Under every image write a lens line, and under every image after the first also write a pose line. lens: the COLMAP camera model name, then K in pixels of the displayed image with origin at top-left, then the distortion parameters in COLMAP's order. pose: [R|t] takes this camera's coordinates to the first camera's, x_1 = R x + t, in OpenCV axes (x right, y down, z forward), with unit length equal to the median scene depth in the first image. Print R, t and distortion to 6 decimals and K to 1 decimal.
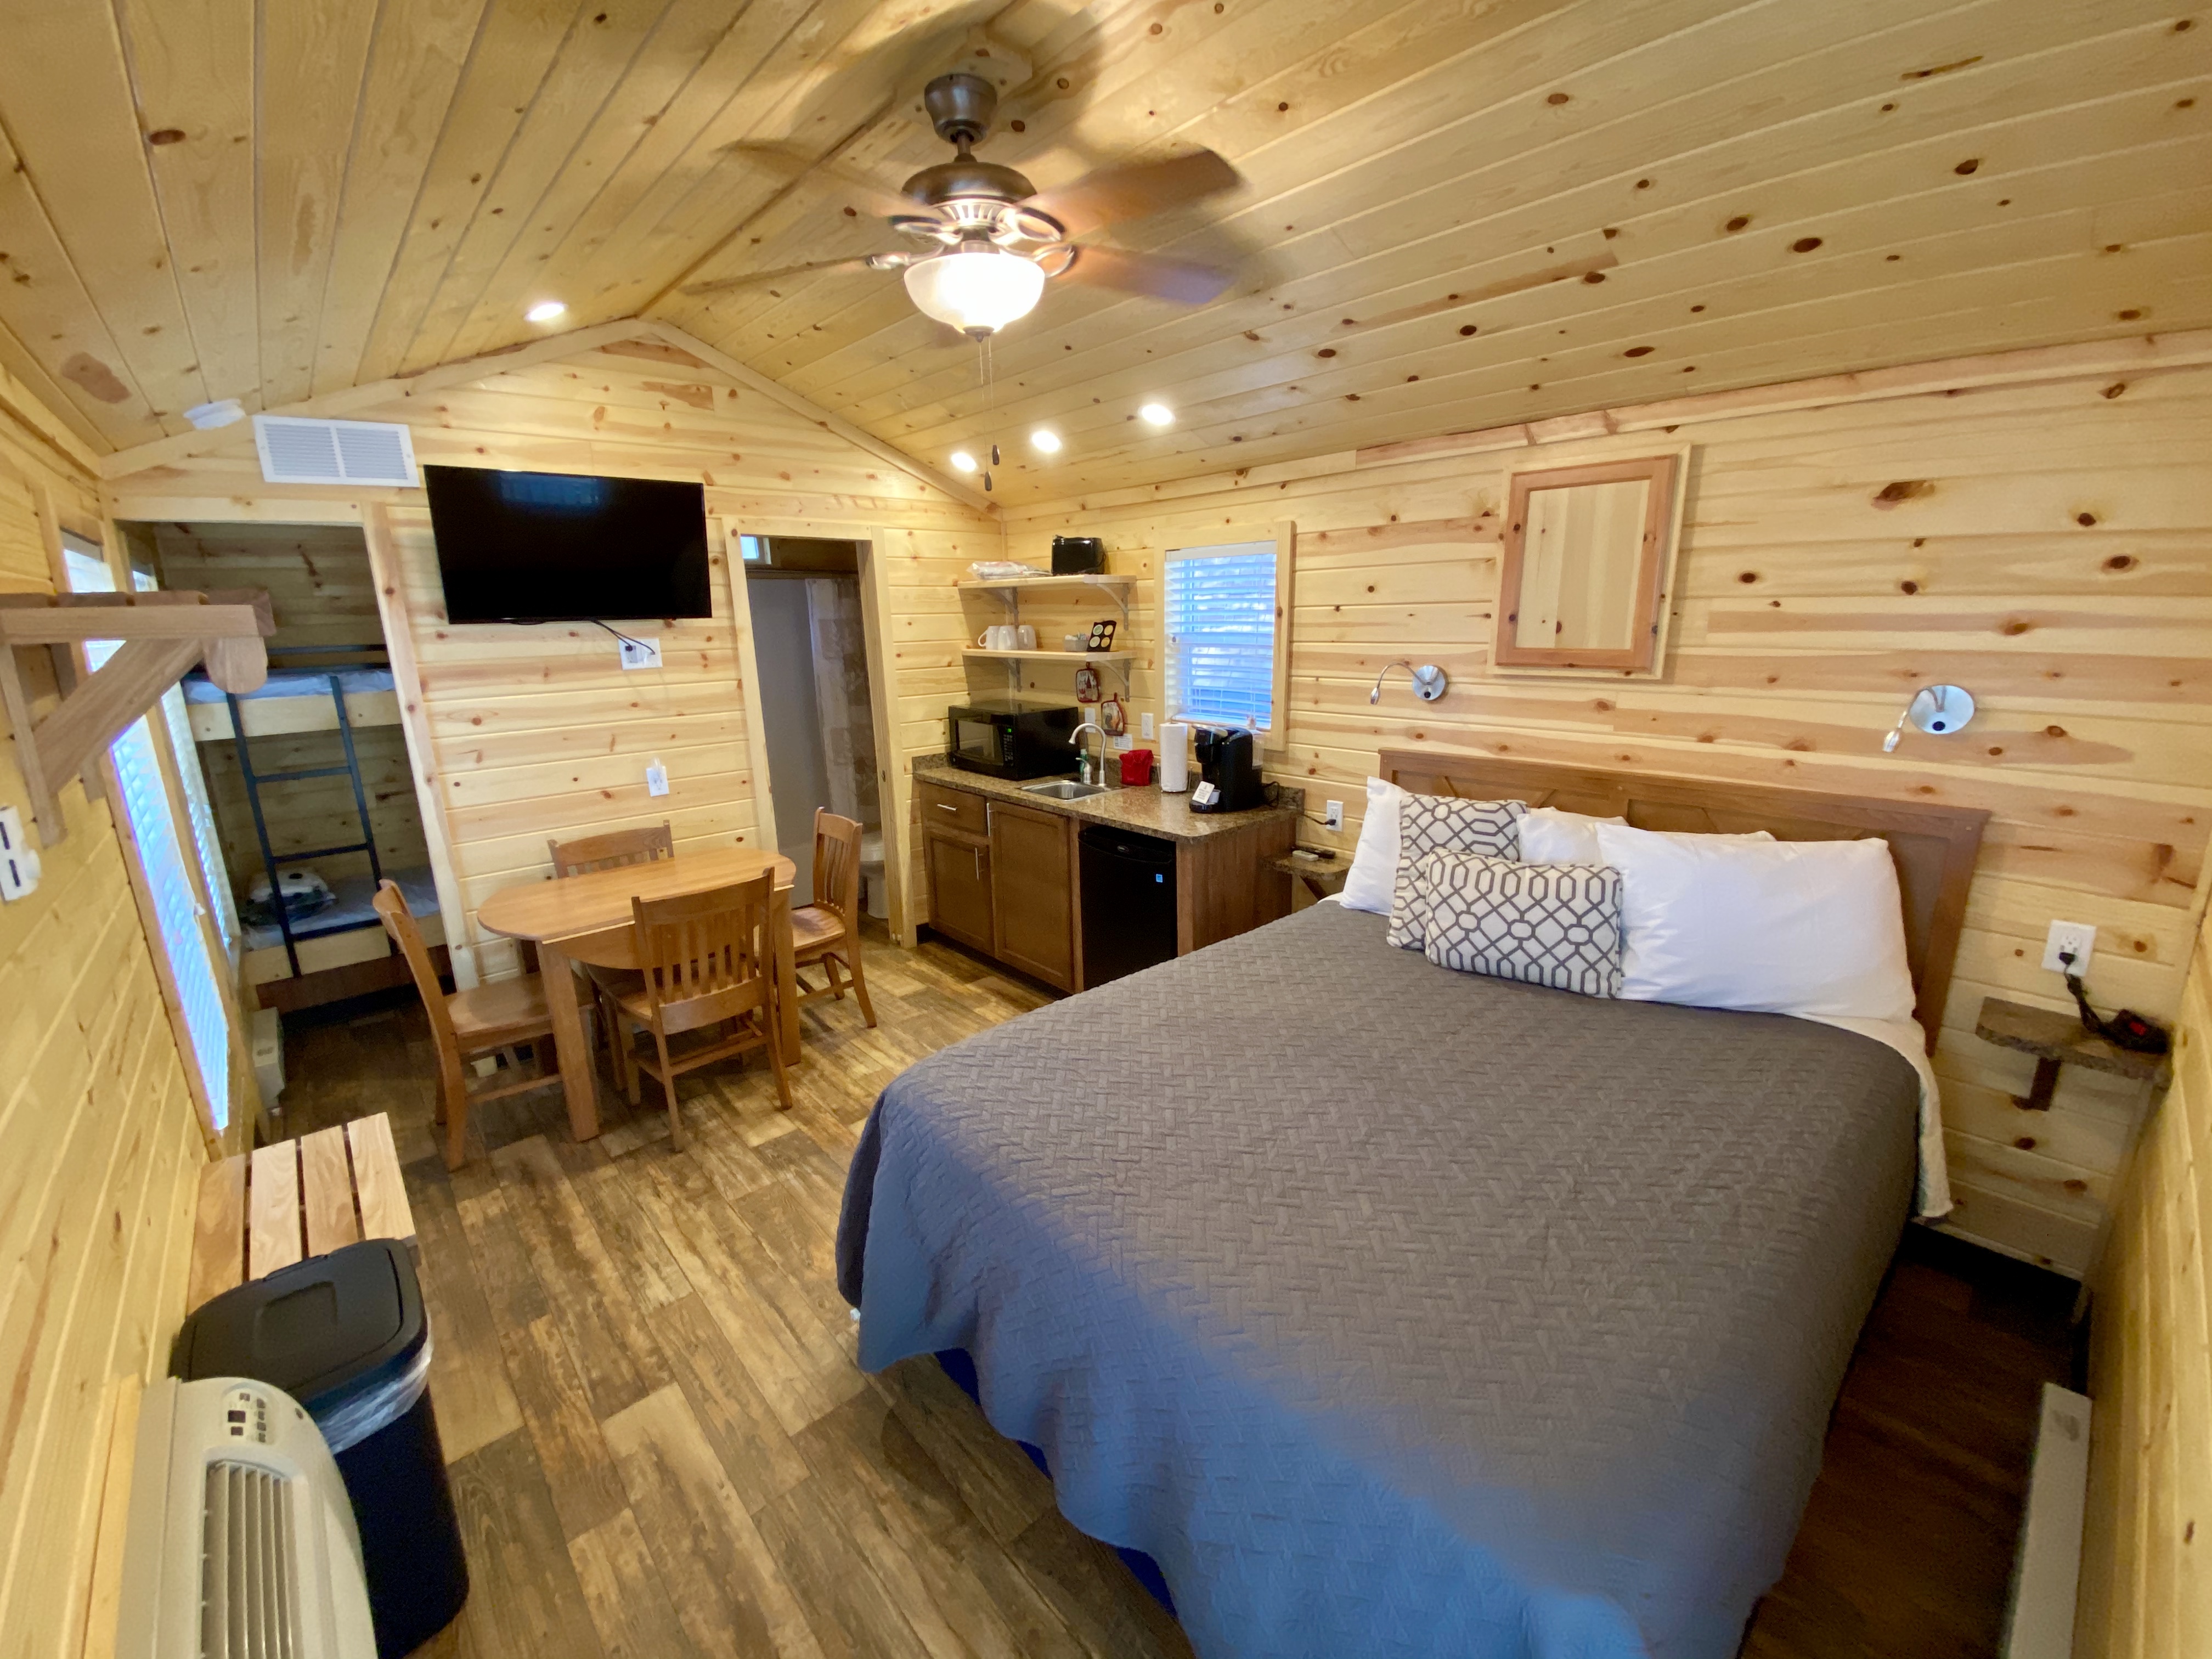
lens RADIAL K [[908.1, 0, 1125.8], [0, 908.1, 822.9], [0, 0, 1]] dist [-0.014520, -0.001601]
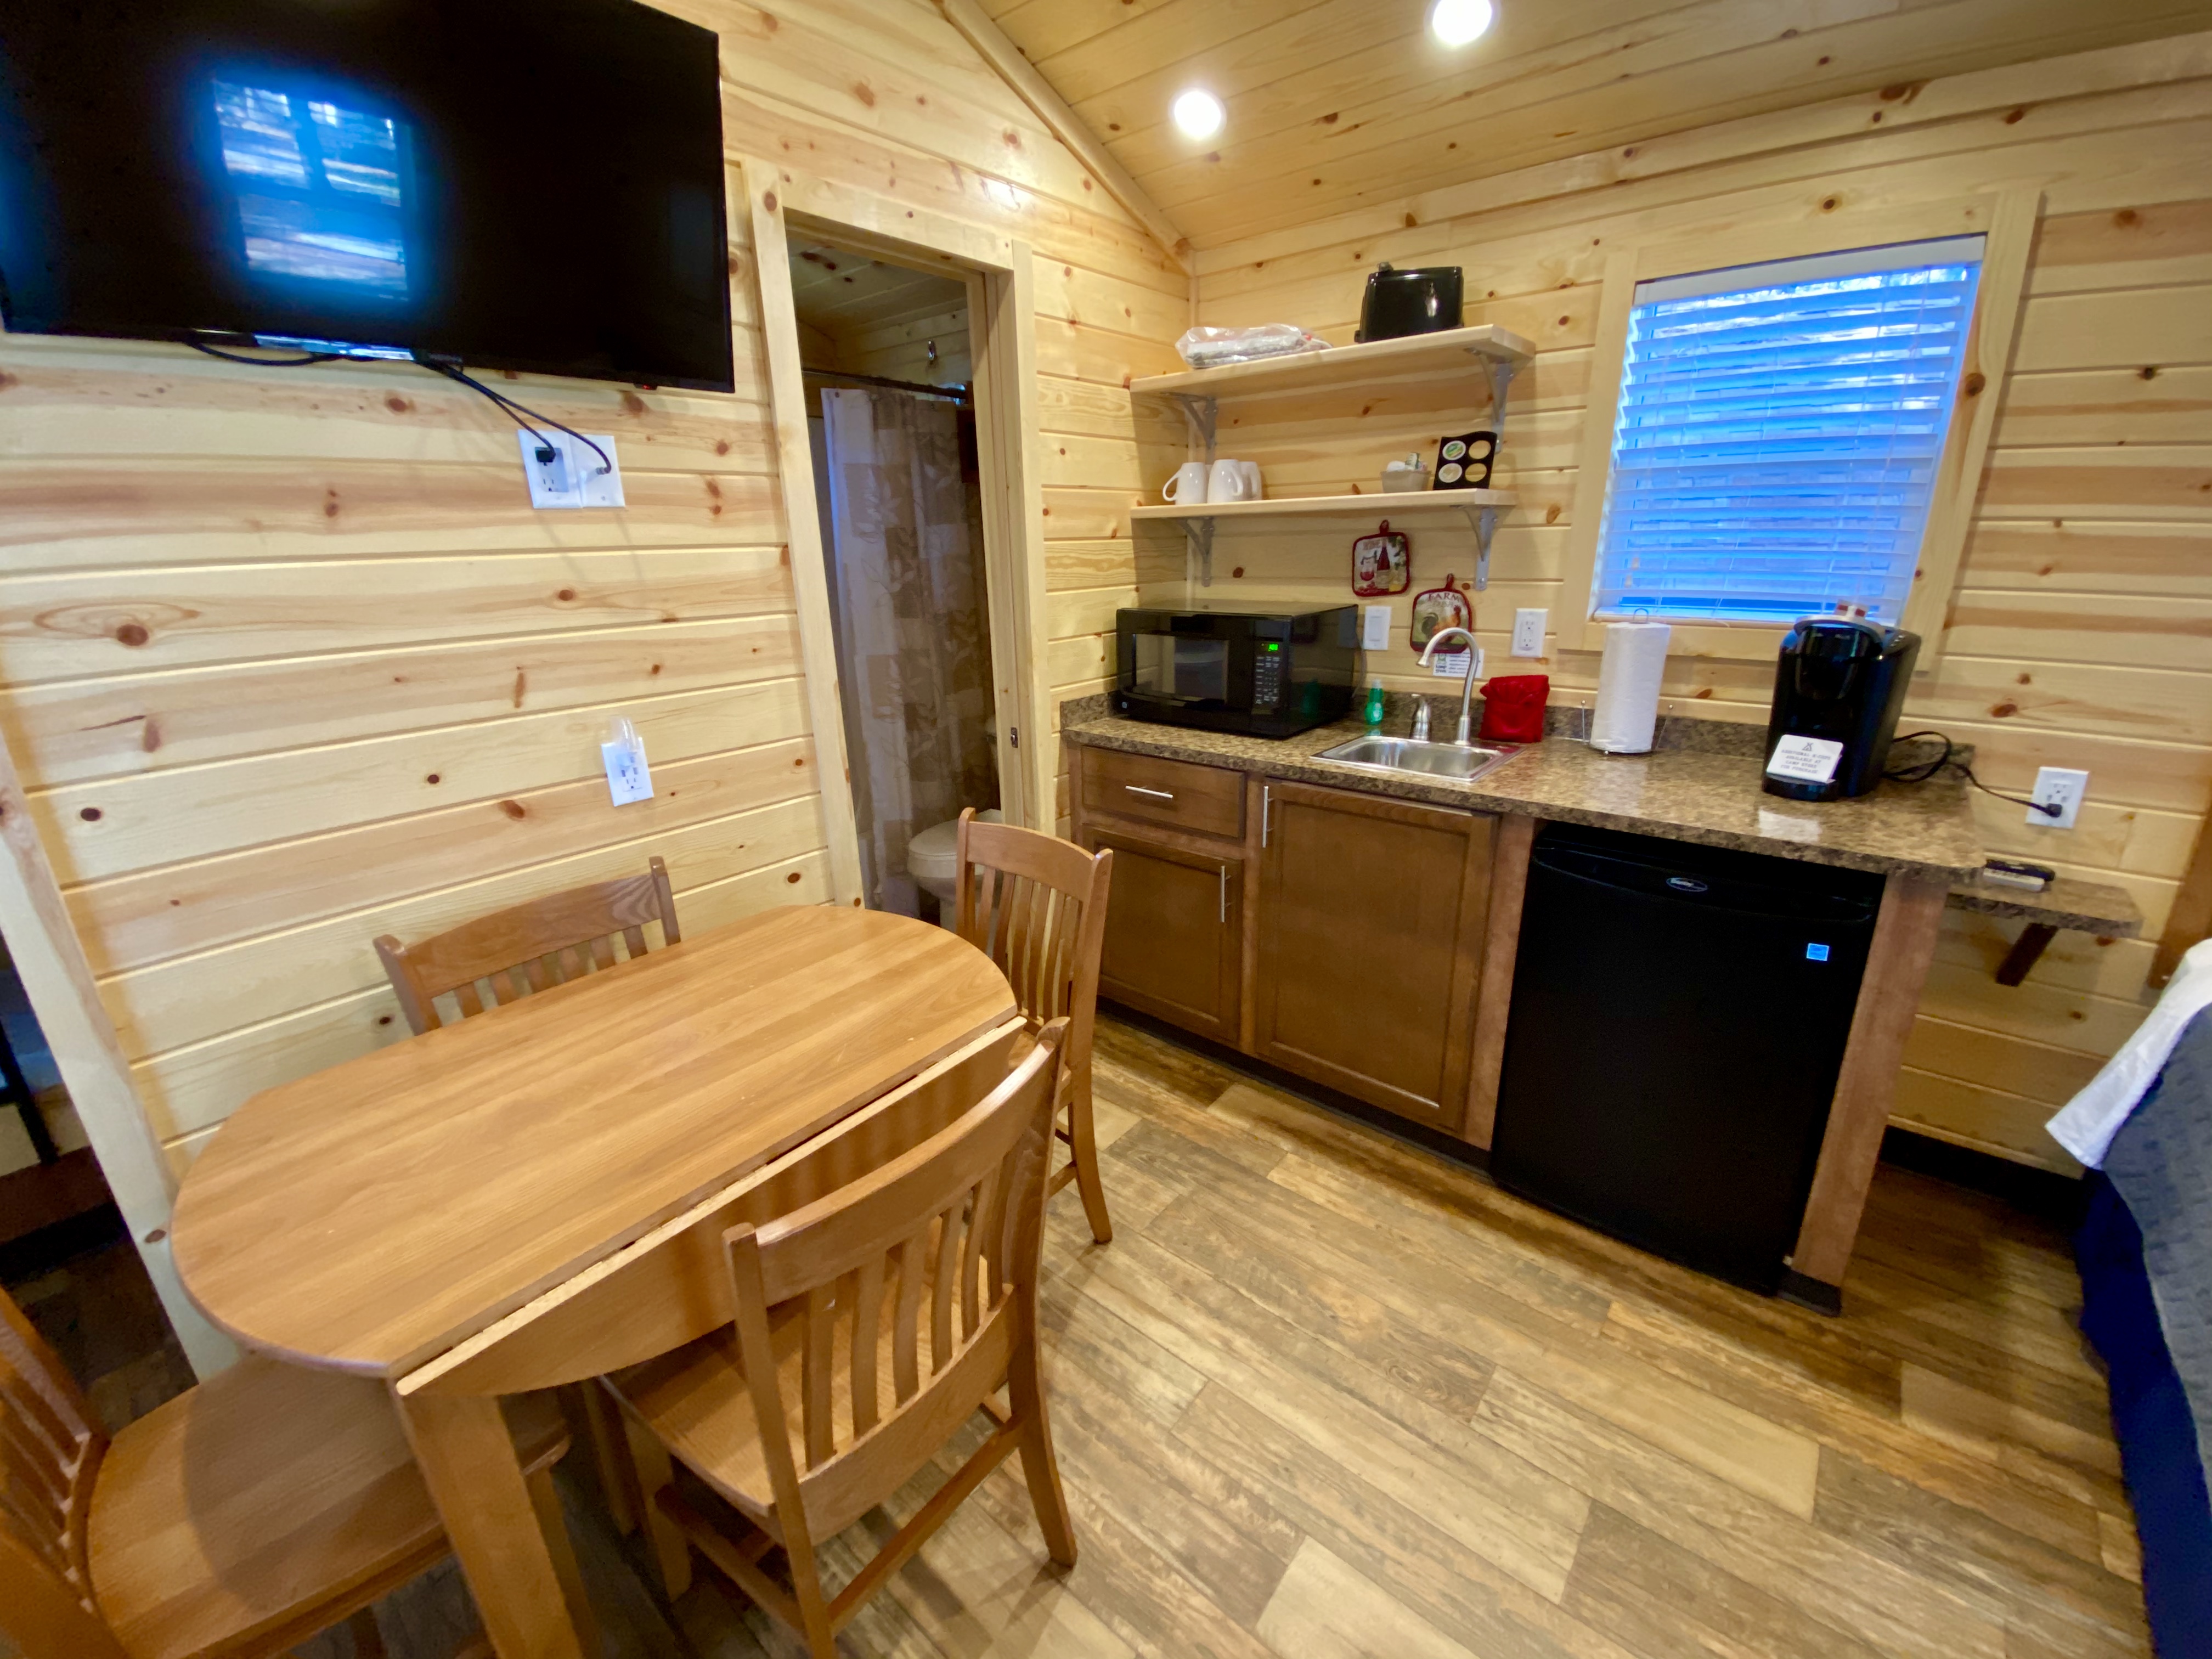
lens RADIAL K [[908.1, 0, 1097.8], [0, 908.1, 823.4], [0, 0, 1]] dist [-0.014520, -0.001601]
pose [[0.992791, -0.042390, 0.112116, -0.310868], [0.034348, 0.996761, 0.072712, -0.041362], [-0.114836, -0.068337, 0.991031, 0.486859]]
